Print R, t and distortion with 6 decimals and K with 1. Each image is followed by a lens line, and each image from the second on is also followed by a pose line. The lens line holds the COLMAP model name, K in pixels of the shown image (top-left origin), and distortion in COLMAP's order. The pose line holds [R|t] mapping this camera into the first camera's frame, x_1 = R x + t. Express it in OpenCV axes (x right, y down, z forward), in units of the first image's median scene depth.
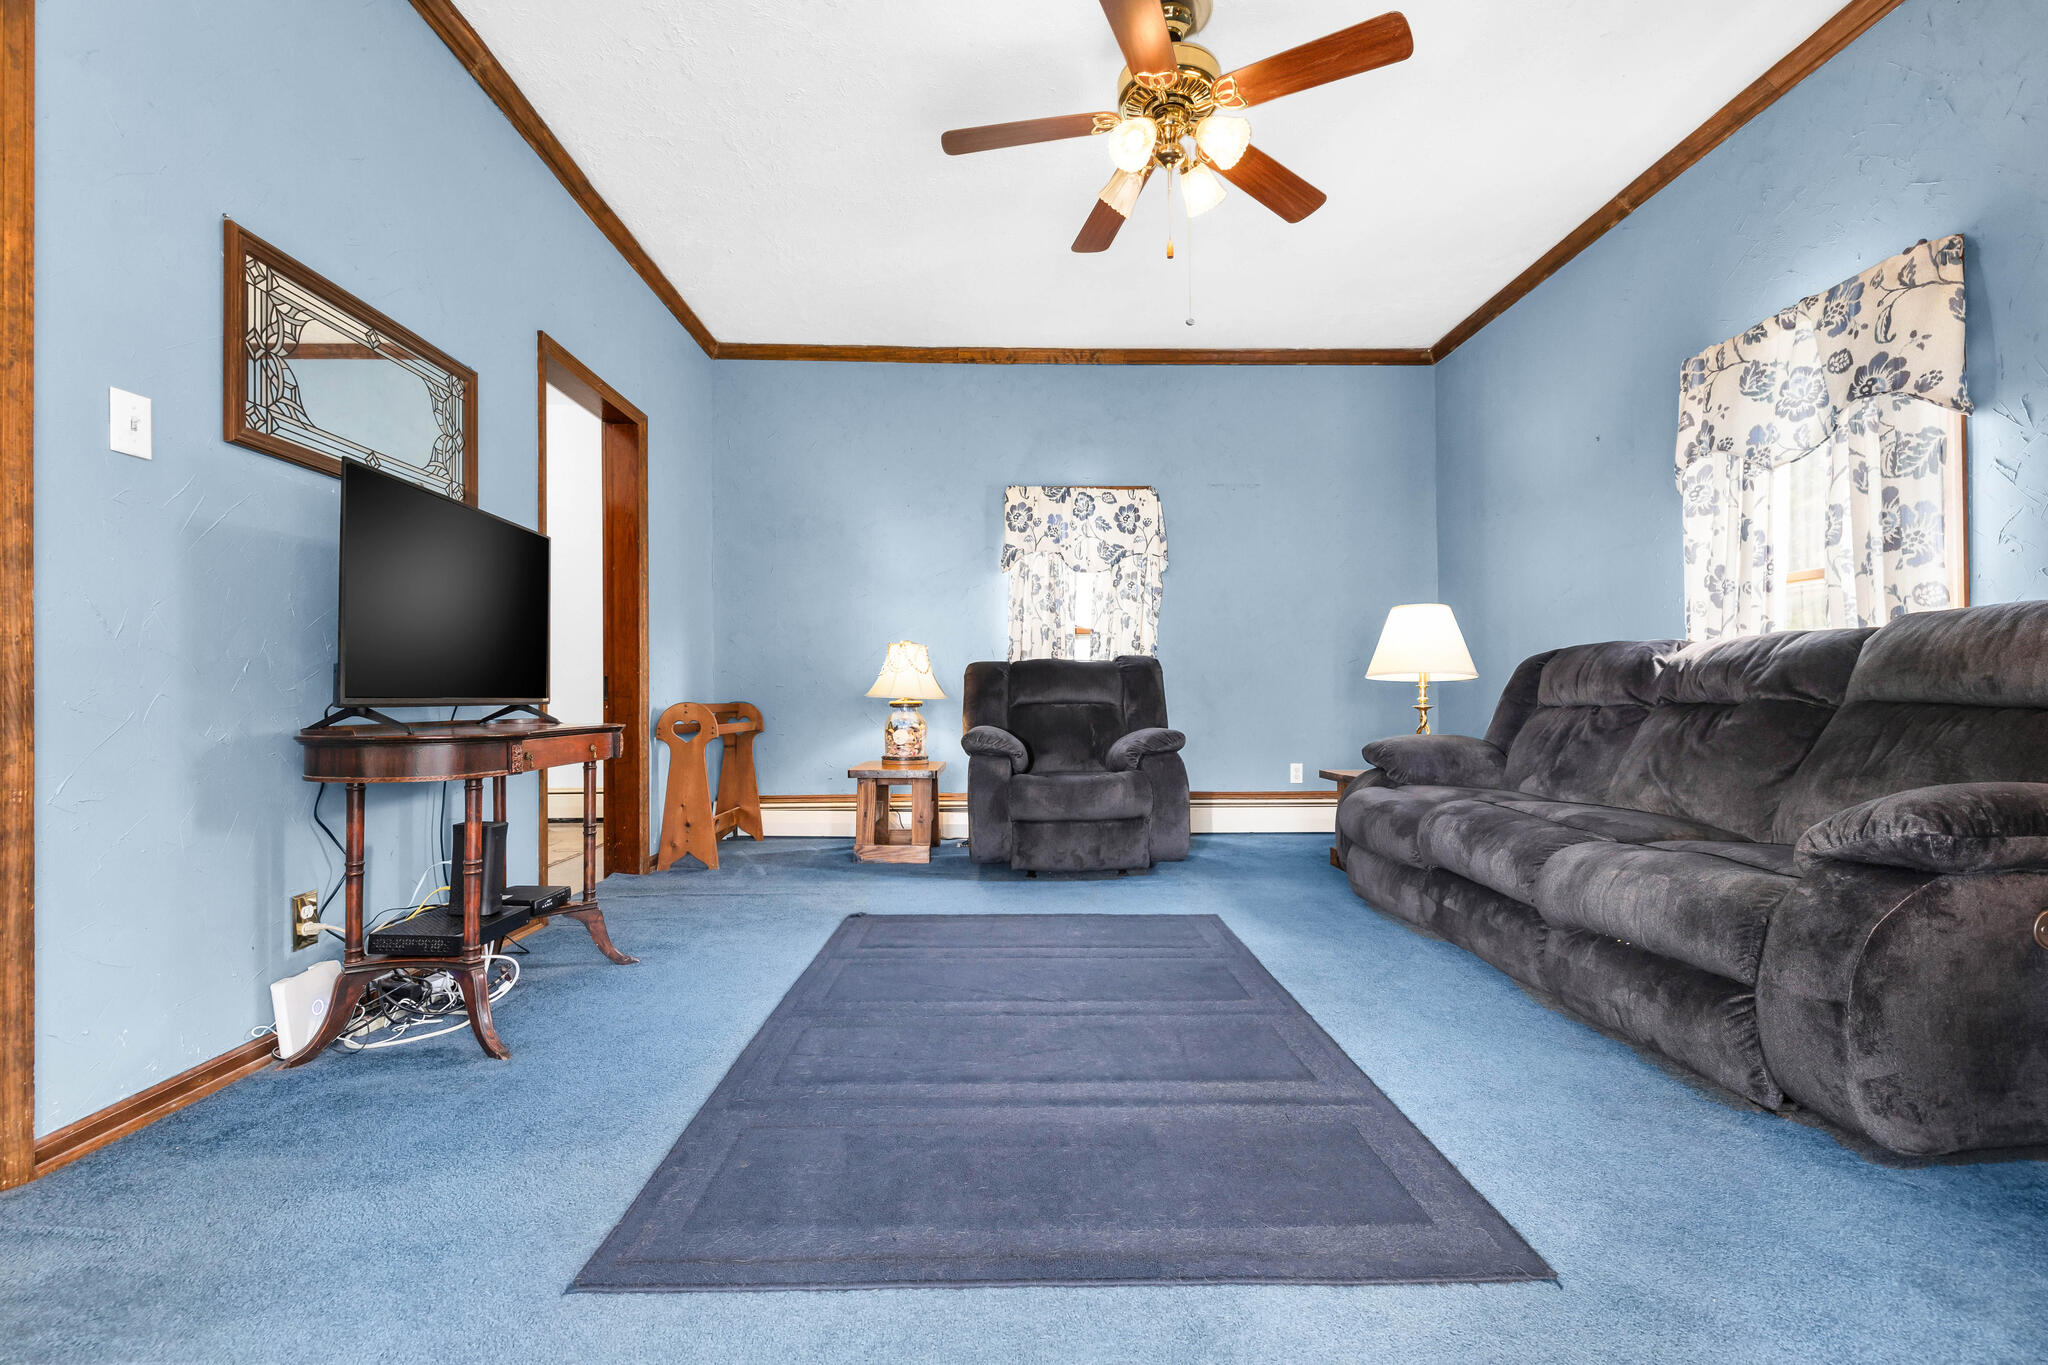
lens RADIAL K [[862.9, 0, 1025.0], [0, 862.9, 691.6], [0, 0, 1]] dist [-0.002296, 0.000961]
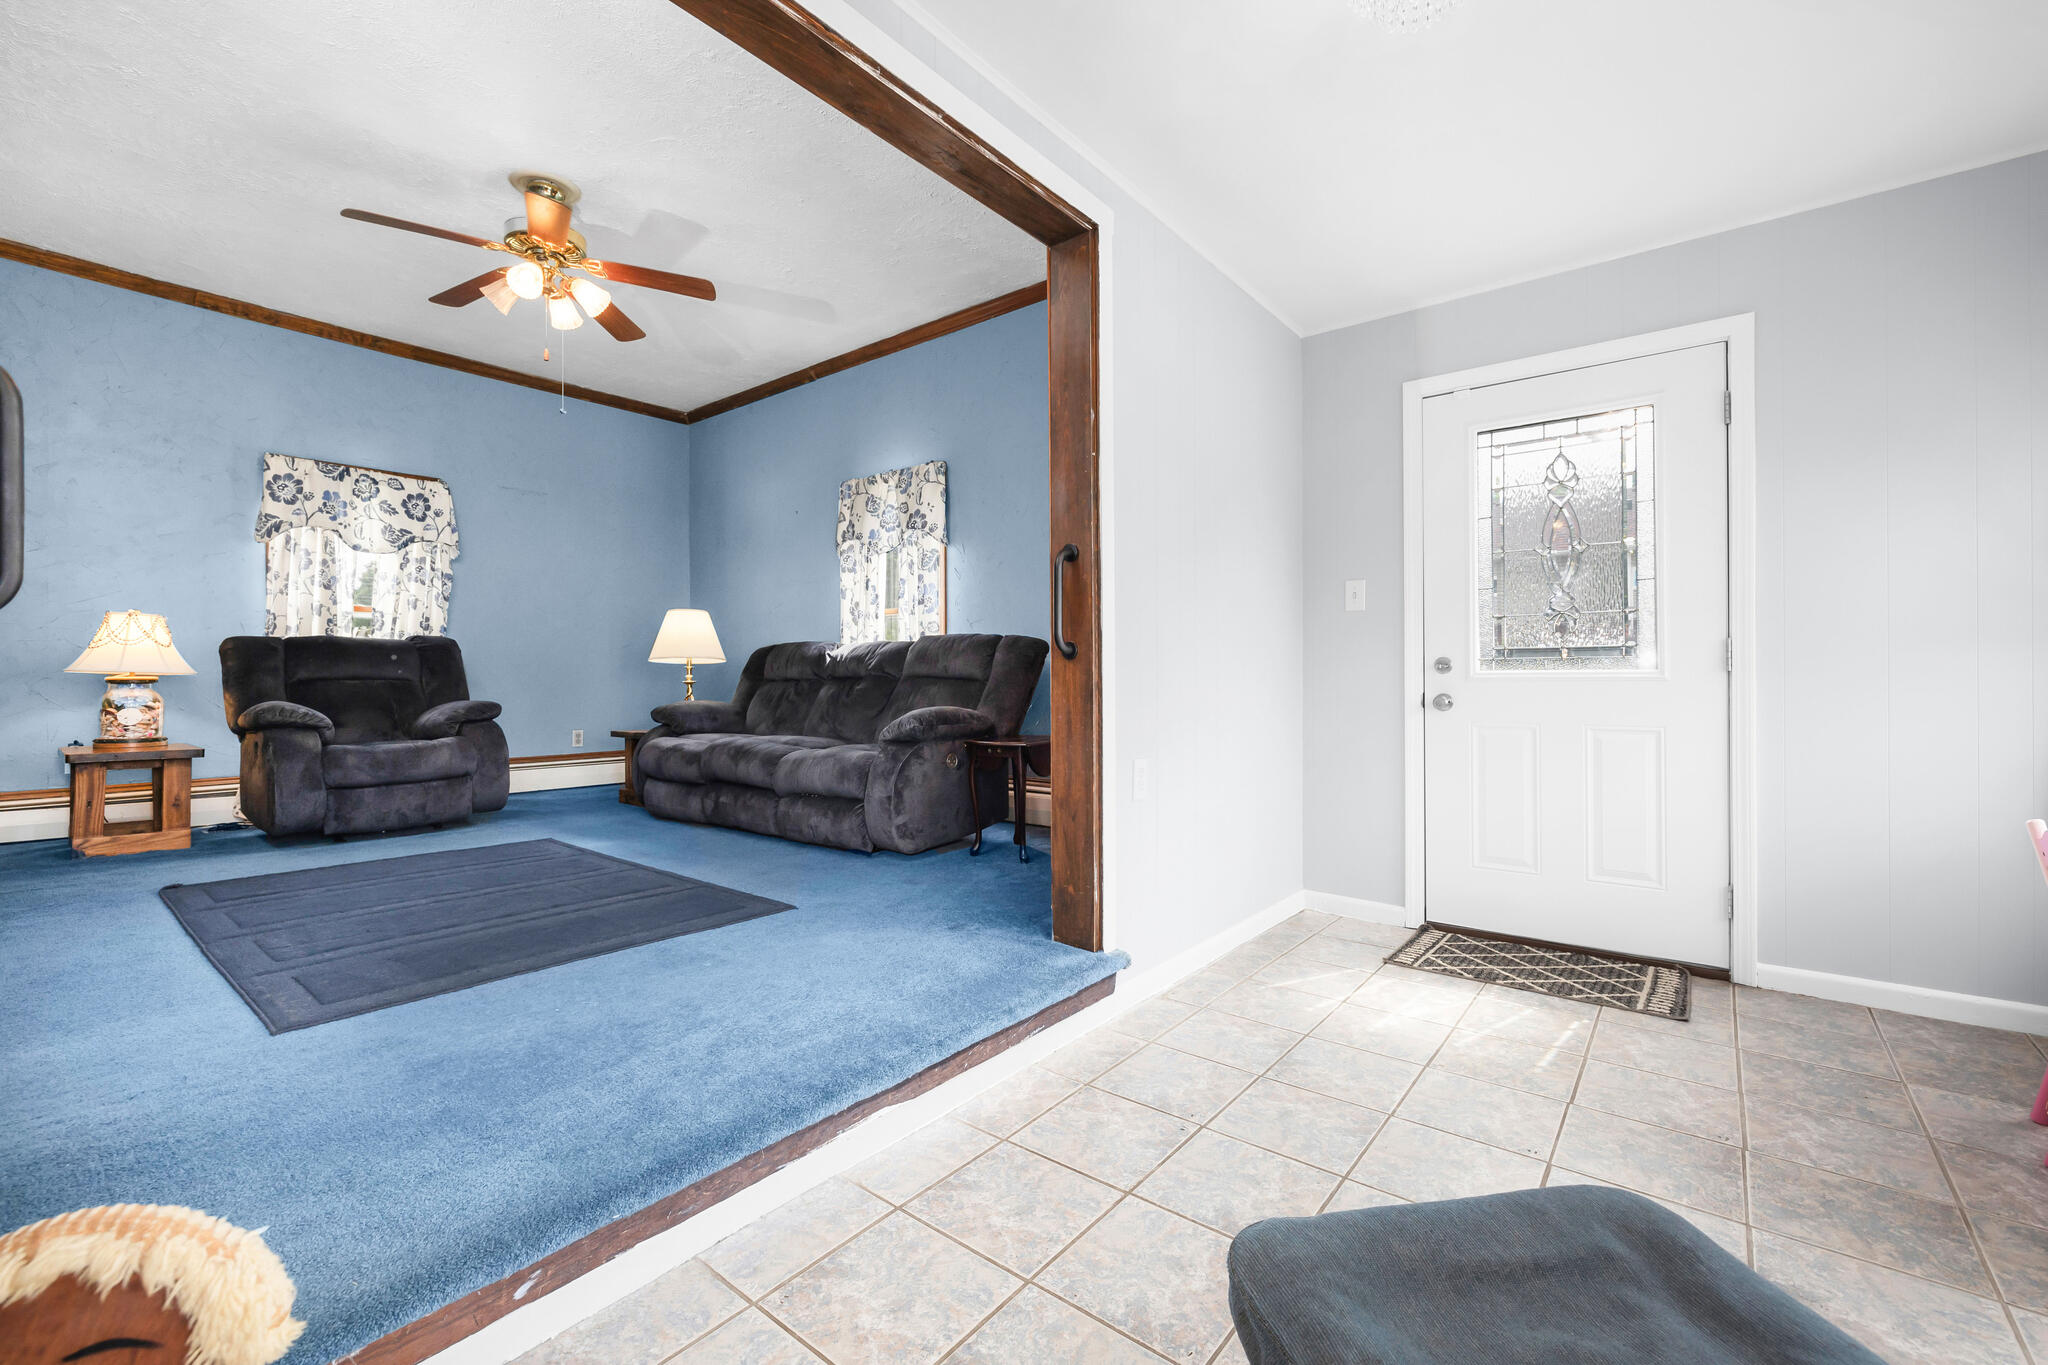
lens RADIAL K [[862.9, 0, 1026.1], [0, 862.9, 679.2], [0, 0, 1]] dist [-0.002296, 0.000961]
pose [[0.648905, 0.002118, 0.760867, -0.287927], [-0.006917, 0.999971, 0.003115, 0.006134], [-0.760838, -0.007285, 0.648901, -0.378155]]
